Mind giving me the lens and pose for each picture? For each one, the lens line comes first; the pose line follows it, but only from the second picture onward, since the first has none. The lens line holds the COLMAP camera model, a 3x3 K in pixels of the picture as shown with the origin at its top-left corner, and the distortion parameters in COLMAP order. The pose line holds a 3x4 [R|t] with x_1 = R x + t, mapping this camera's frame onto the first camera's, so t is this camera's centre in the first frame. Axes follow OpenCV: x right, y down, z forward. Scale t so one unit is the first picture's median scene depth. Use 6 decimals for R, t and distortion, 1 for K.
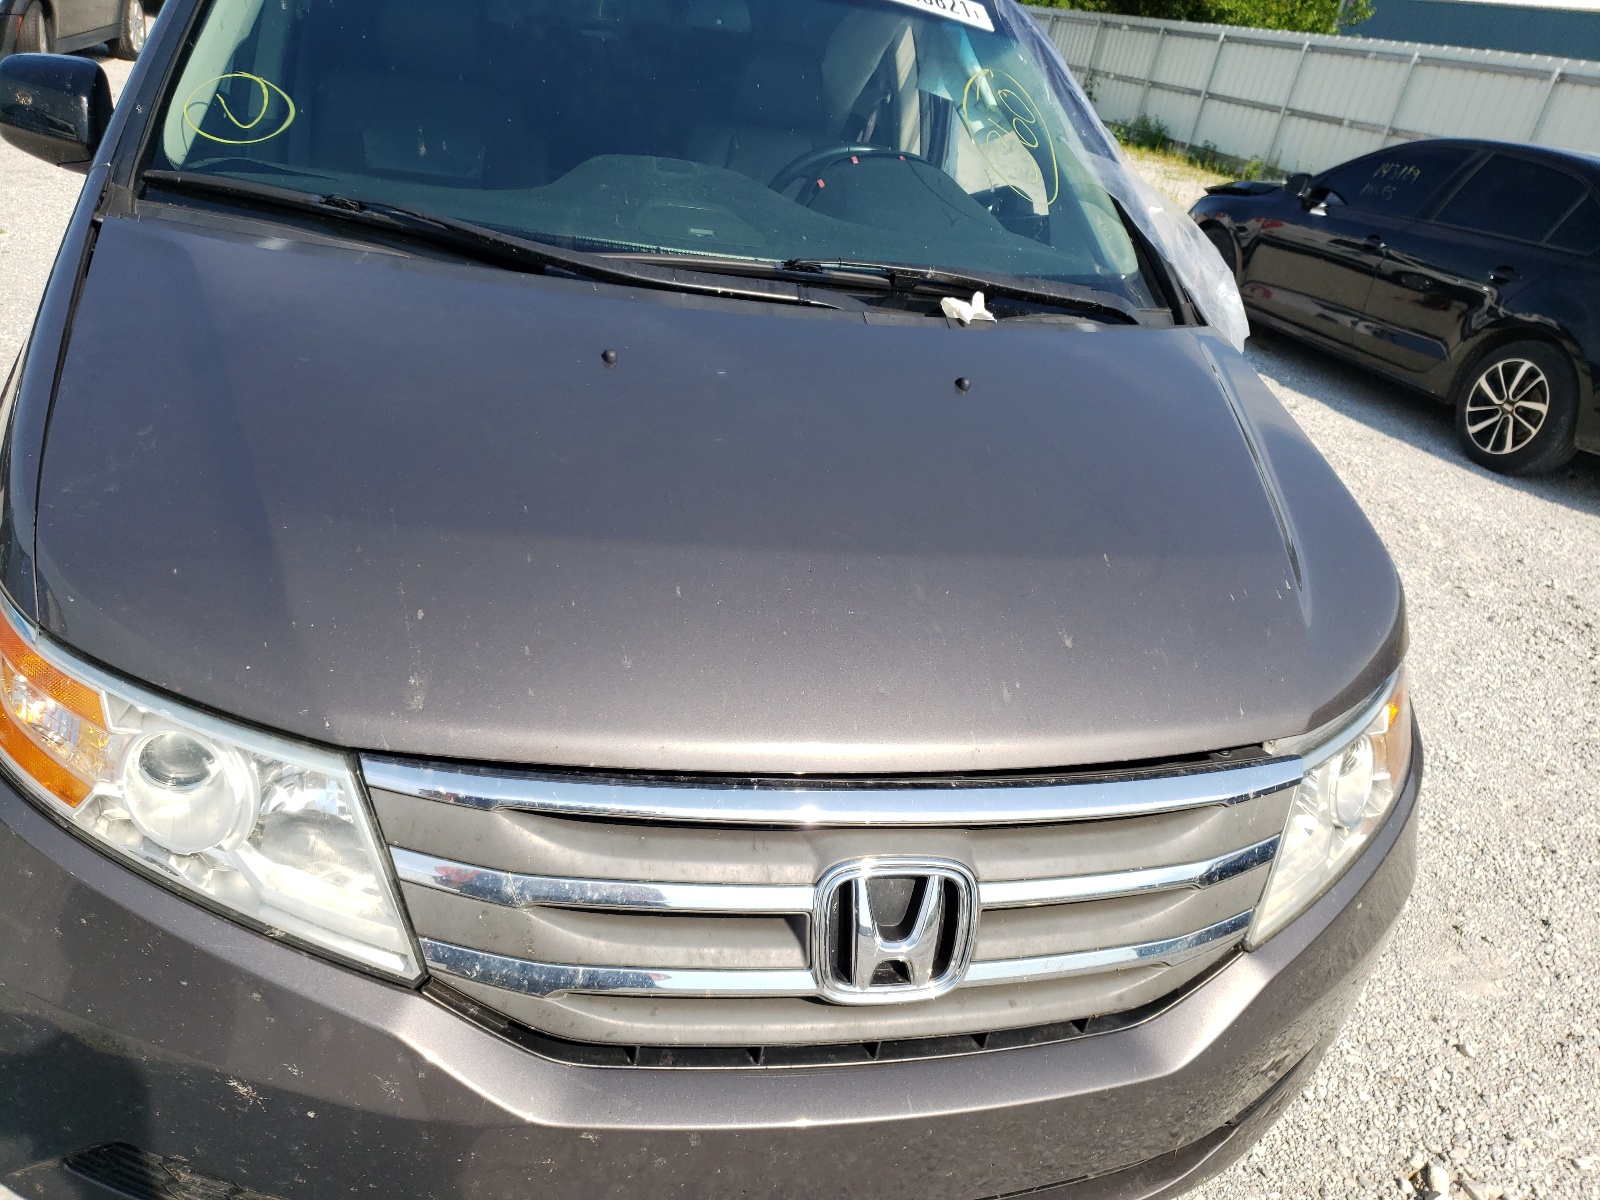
lens RADIAL K [[1283.0, 0, 792.4], [0, 1283.0, 598.4], [0, 0, 1]] dist [0.008231, 0.011069]
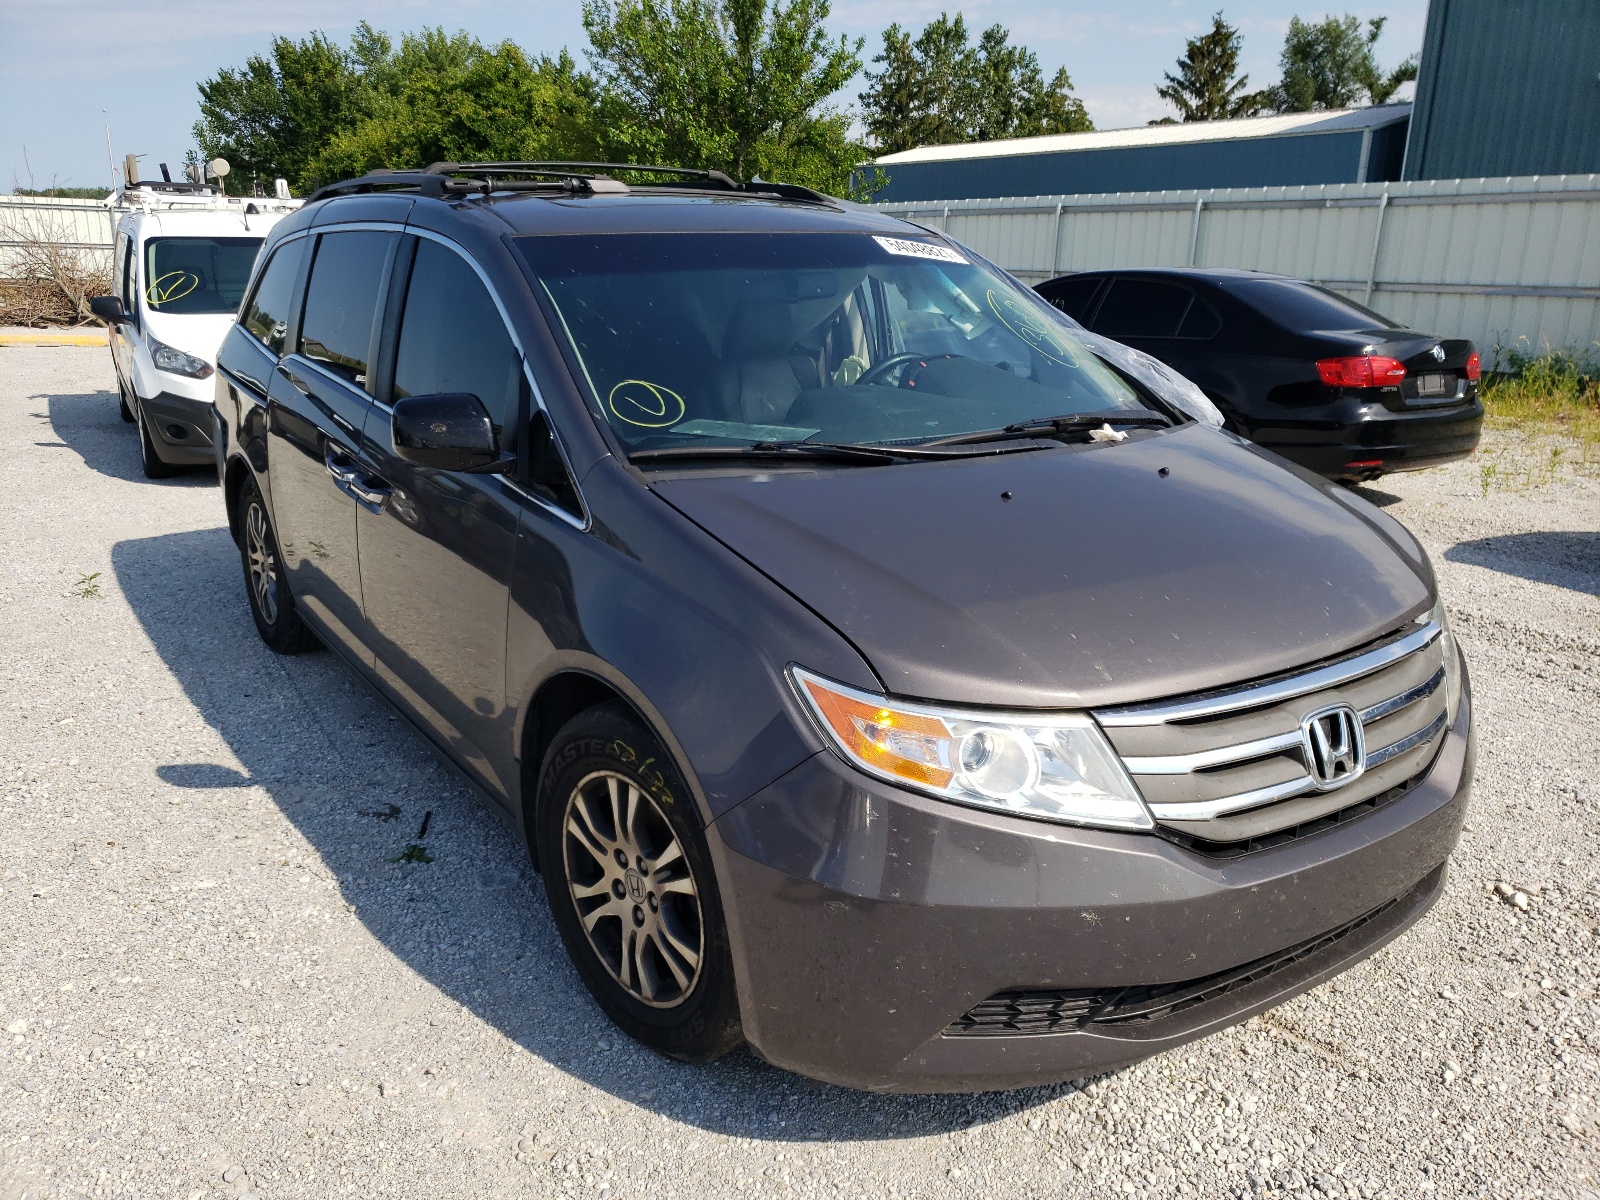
lens RADIAL K [[1283.0, 0, 806.8], [0, 1283.0, 597.1], [0, 0, 1]] dist [0.008231, 0.011069]
pose [[0.927044, -0.237026, 0.290531, -0.725162], [0.275273, 0.956344, -0.098134, 0.020752], [-0.254588, 0.170950, 0.951820, -0.386017]]
